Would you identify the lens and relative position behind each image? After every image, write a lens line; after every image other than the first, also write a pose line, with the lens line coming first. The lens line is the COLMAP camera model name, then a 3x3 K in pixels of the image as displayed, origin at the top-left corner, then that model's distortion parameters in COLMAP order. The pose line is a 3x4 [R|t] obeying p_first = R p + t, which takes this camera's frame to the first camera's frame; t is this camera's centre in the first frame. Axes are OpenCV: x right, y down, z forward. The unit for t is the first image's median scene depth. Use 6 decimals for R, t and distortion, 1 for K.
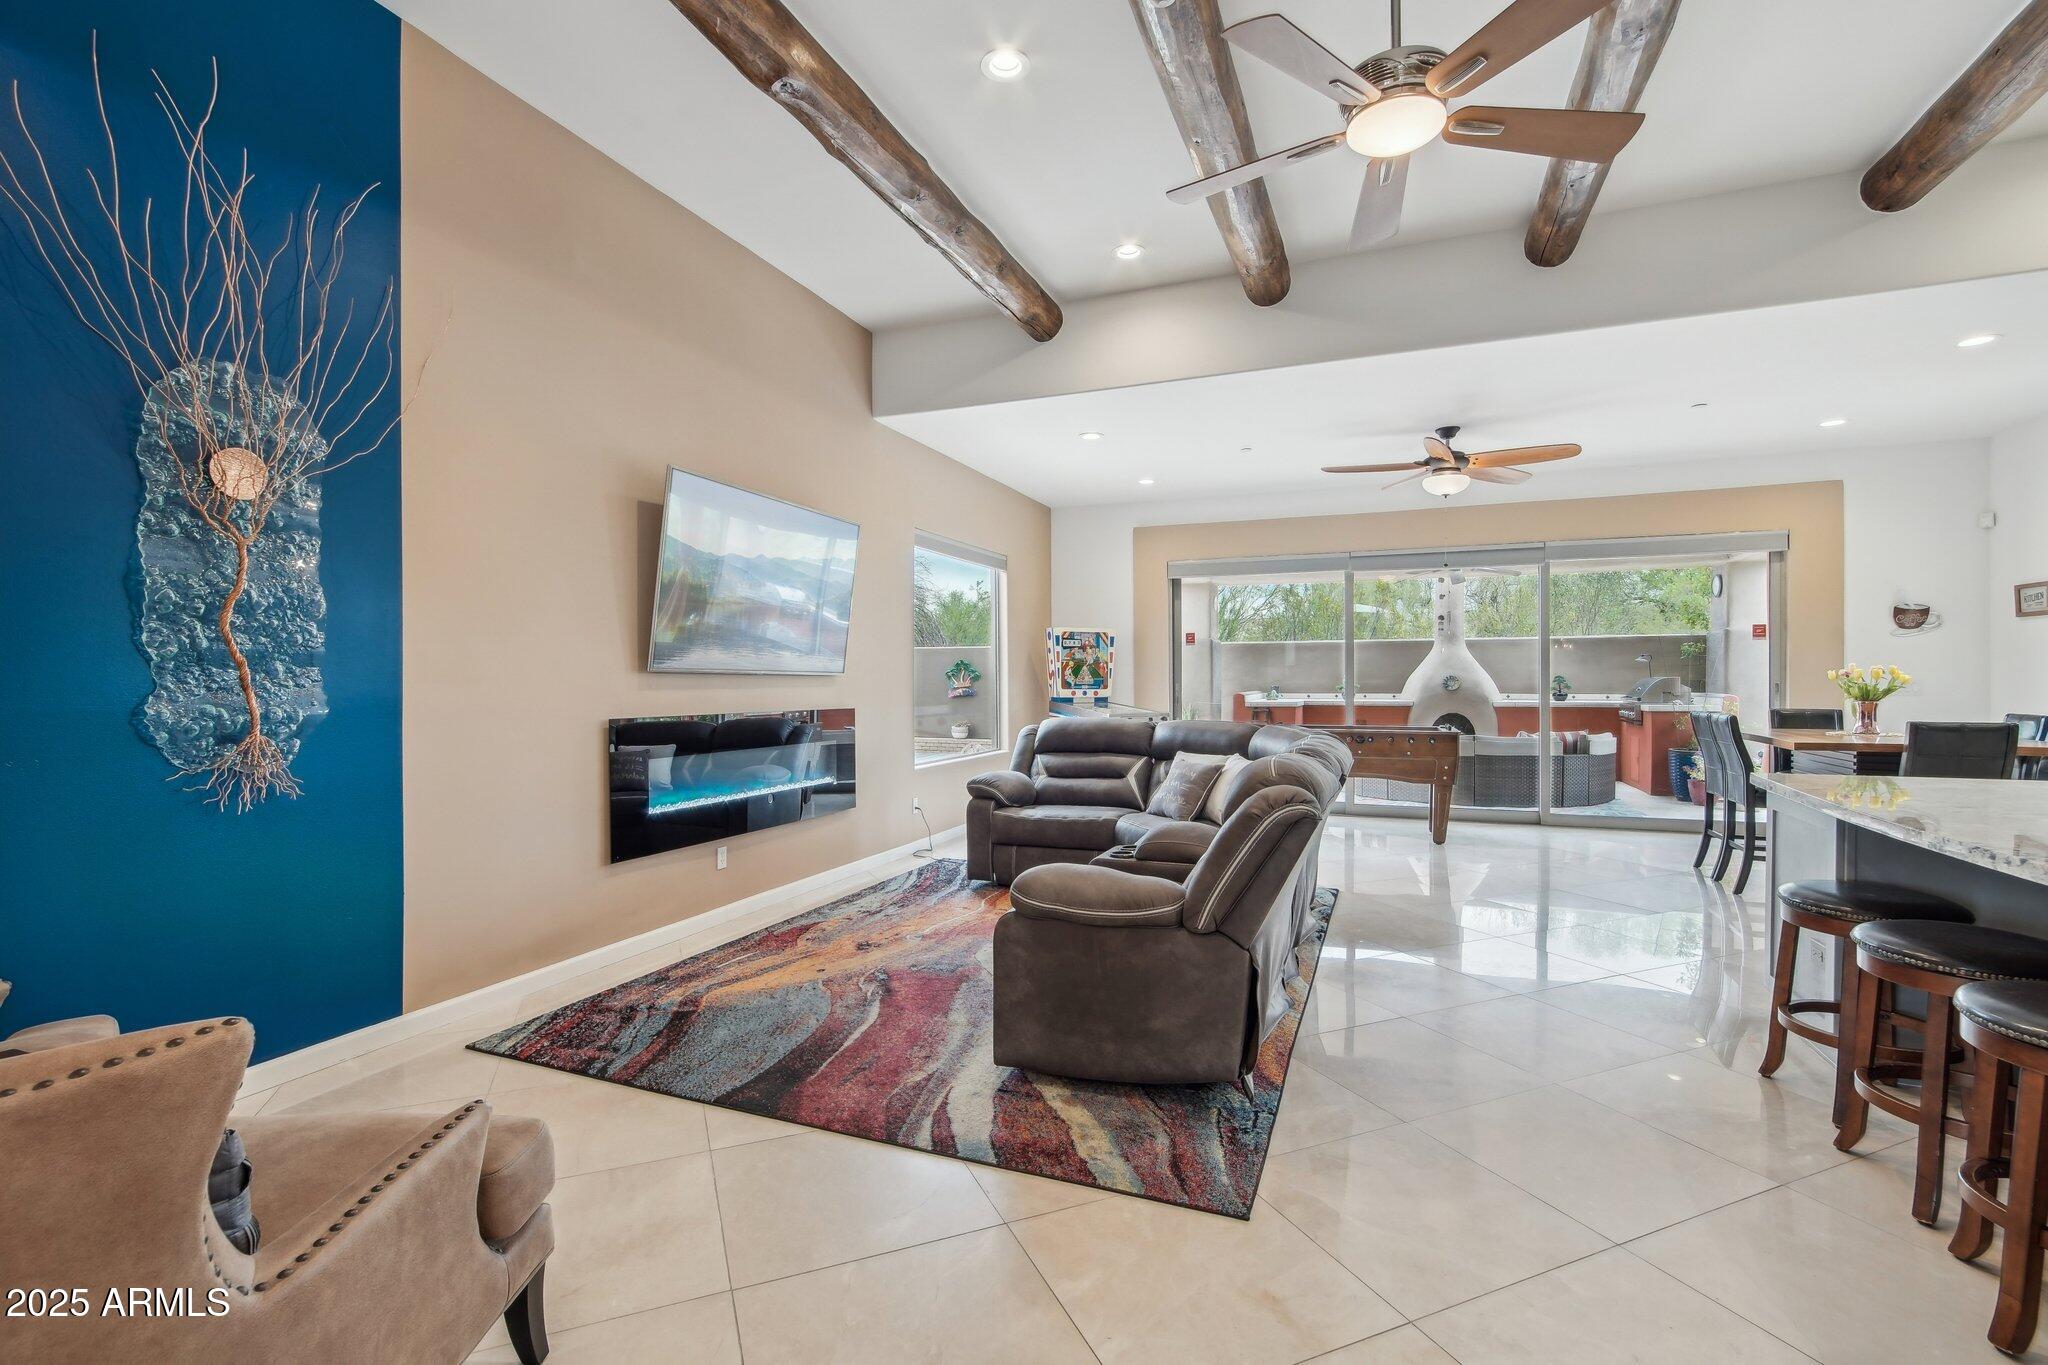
lens RADIAL K [[920.0, 0, 1019.8], [0, 920.0, 690.0], [0, 0, 1]] dist [-0.012371, 0.000211]
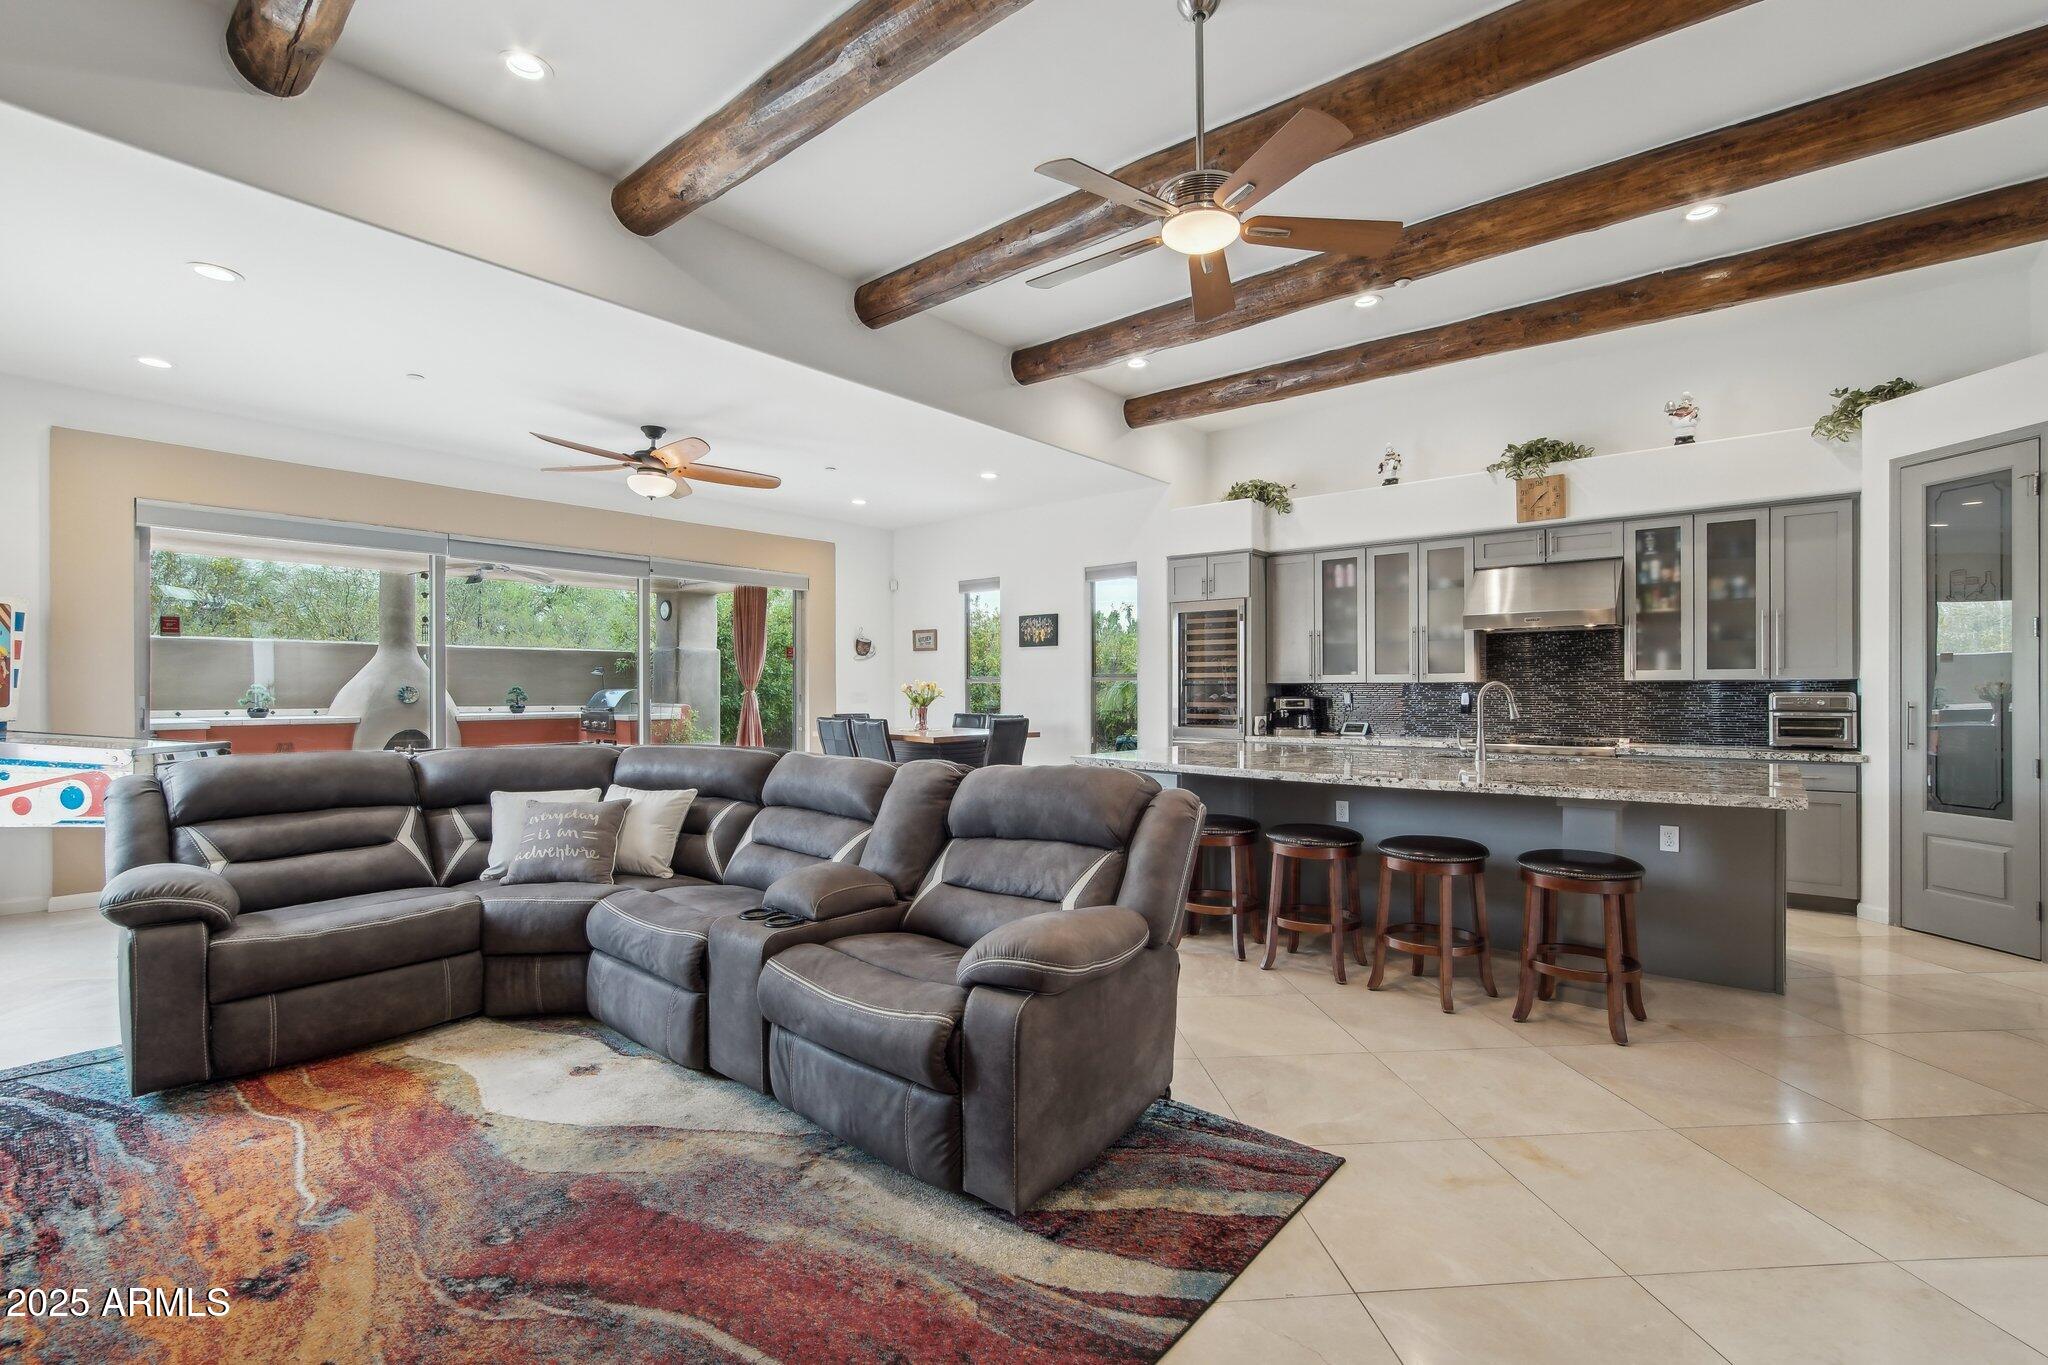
lens RADIAL K [[920.0, 0, 1019.8], [0, 920.0, 690.0], [0, 0, 1]] dist [-0.012371, 0.000211]
pose [[0.297811, 0.003006, 0.954620, -0.447029], [0.009188, 0.999940, -0.006015, -0.004063], [-0.954581, 0.010562, 0.297765, 0.478269]]
